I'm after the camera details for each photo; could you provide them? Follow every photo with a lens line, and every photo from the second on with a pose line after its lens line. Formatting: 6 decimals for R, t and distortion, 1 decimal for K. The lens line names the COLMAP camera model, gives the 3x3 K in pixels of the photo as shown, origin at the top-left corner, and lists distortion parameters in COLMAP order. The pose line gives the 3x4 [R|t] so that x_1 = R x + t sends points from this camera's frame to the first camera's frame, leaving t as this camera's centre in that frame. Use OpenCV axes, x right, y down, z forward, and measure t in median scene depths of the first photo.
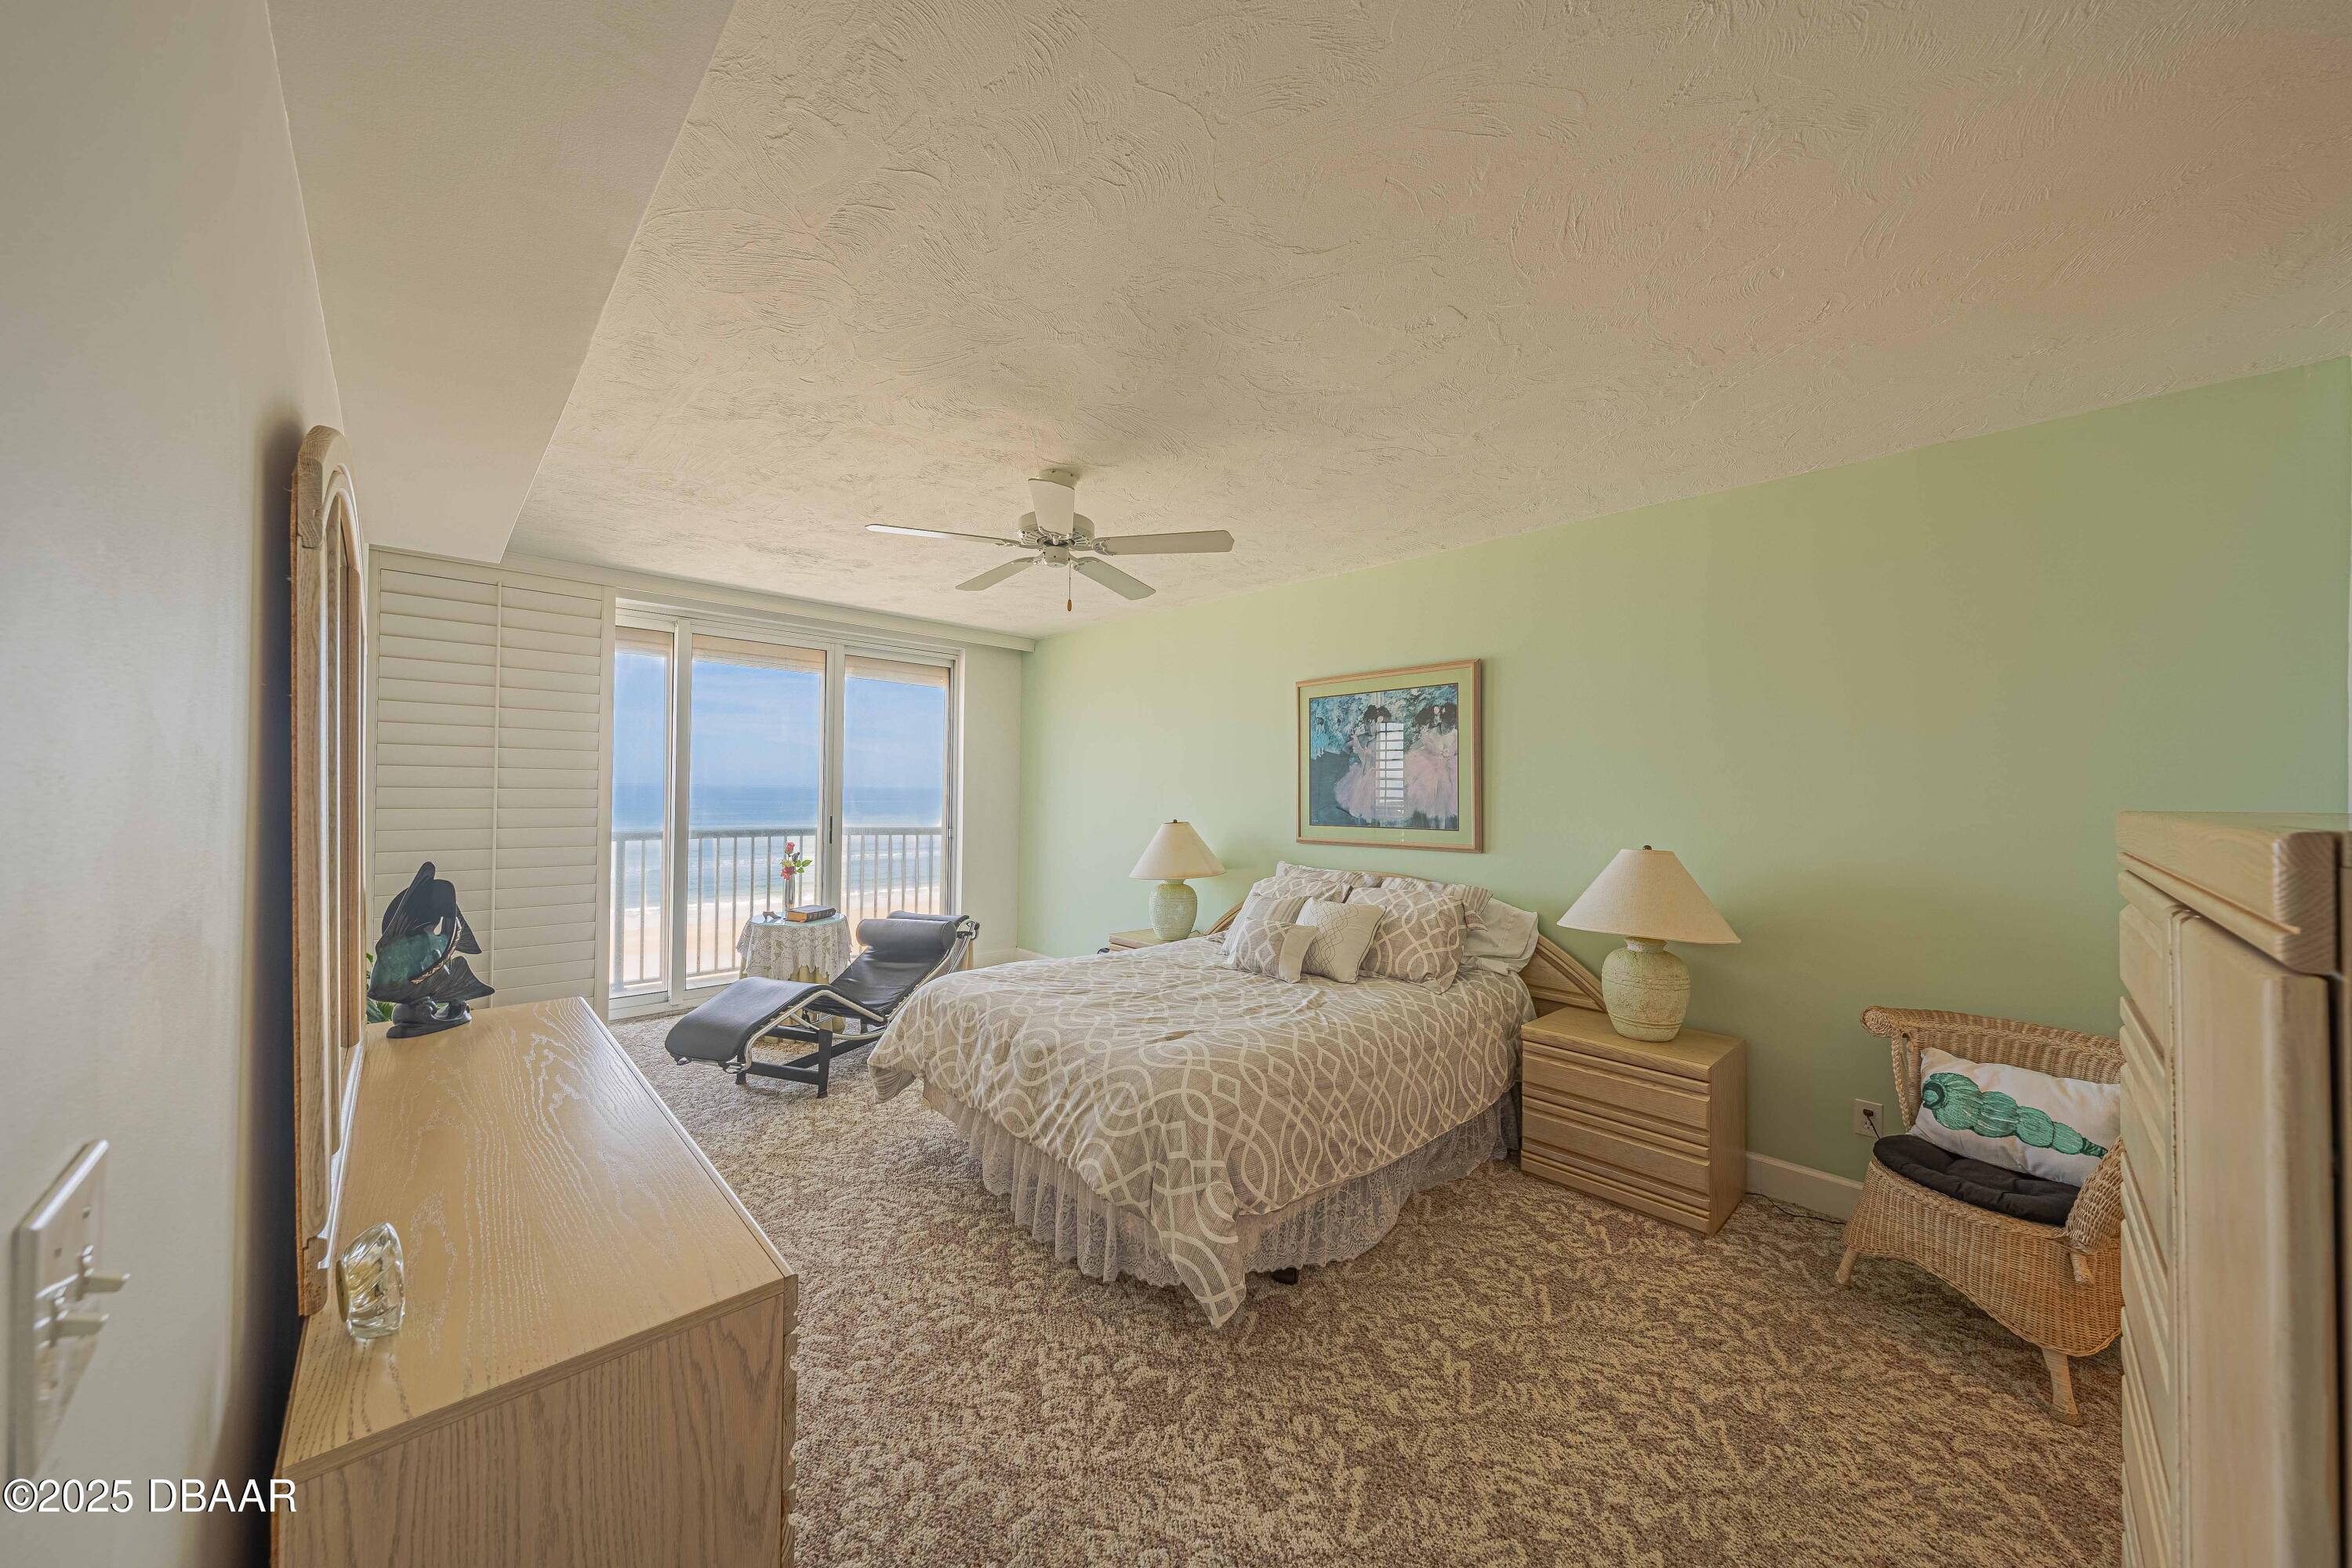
lens RADIAL K [[811.0, 0, 1154.2], [0, 811.0, 781.6], [0, 0, 1]] dist [-0.012886, 0.001125]
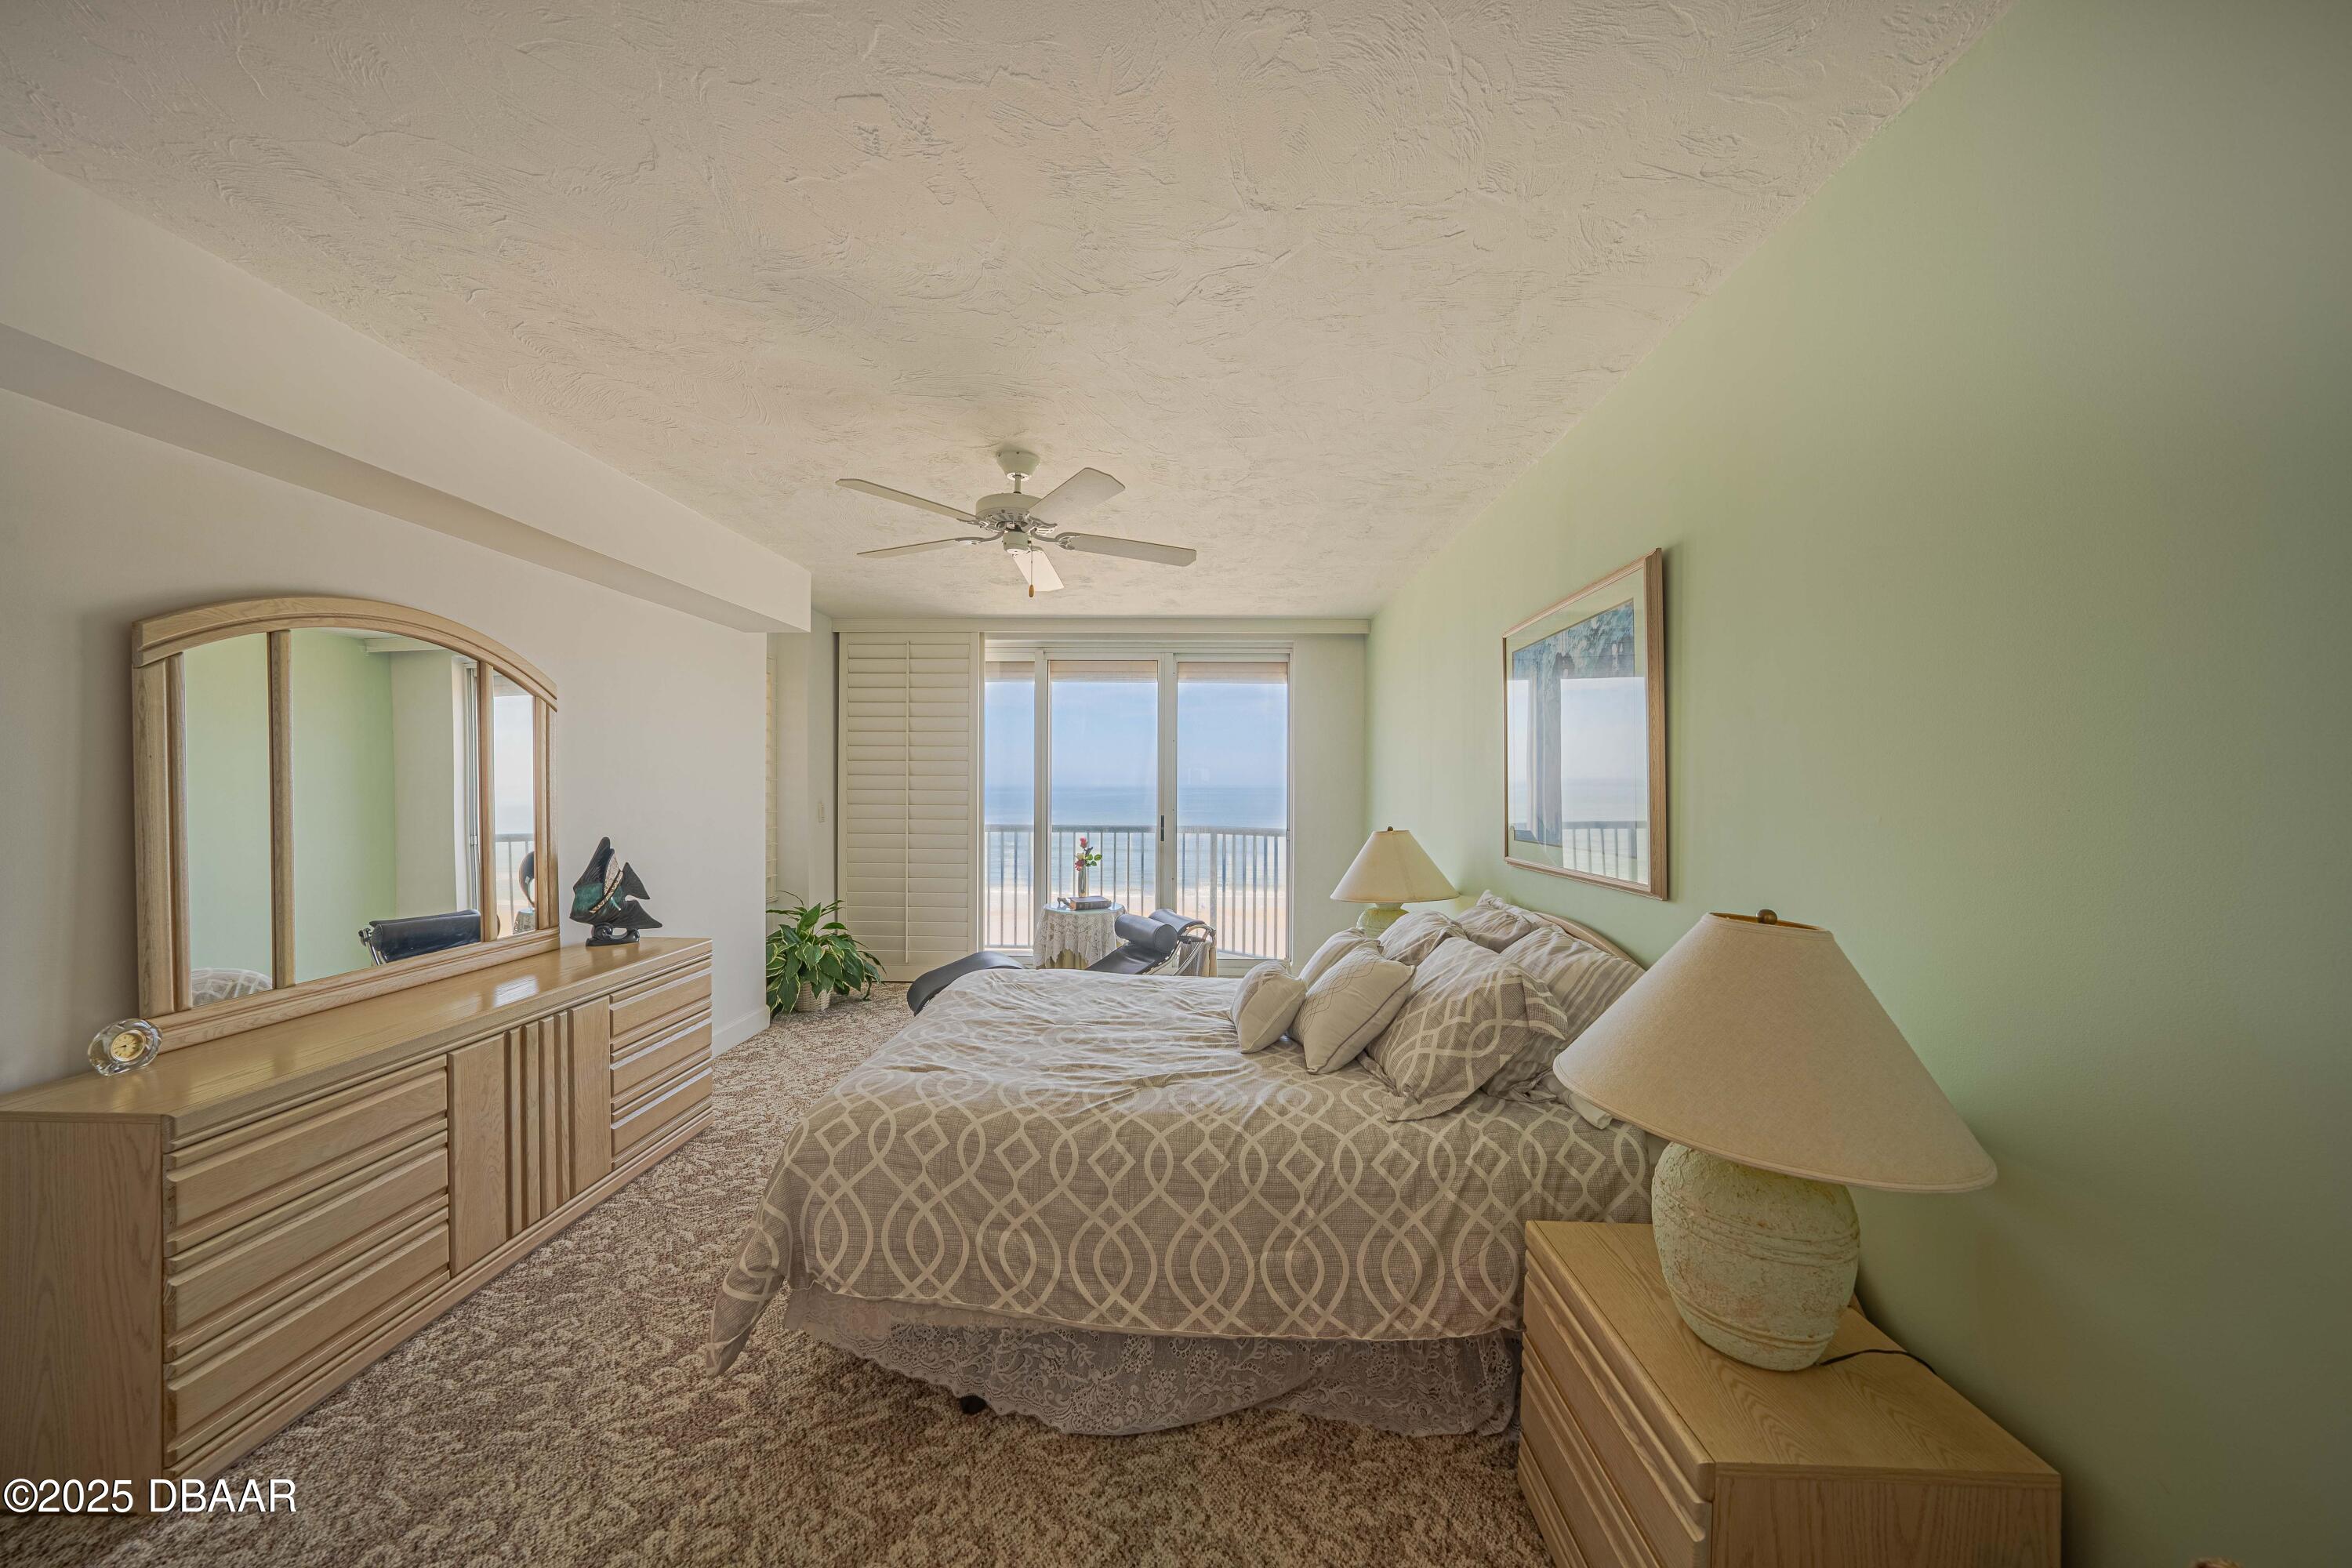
lens RADIAL K [[811.0, 0, 1164.5], [0, 811.0, 795.3], [0, 0, 1]] dist [-0.012886, 0.001125]
pose [[0.703224, 0.002193, -0.710965, 0.768369], [0.009181, 0.999884, 0.012165, 0.006498], [0.710909, -0.015082, 0.703122, 0.521152]]
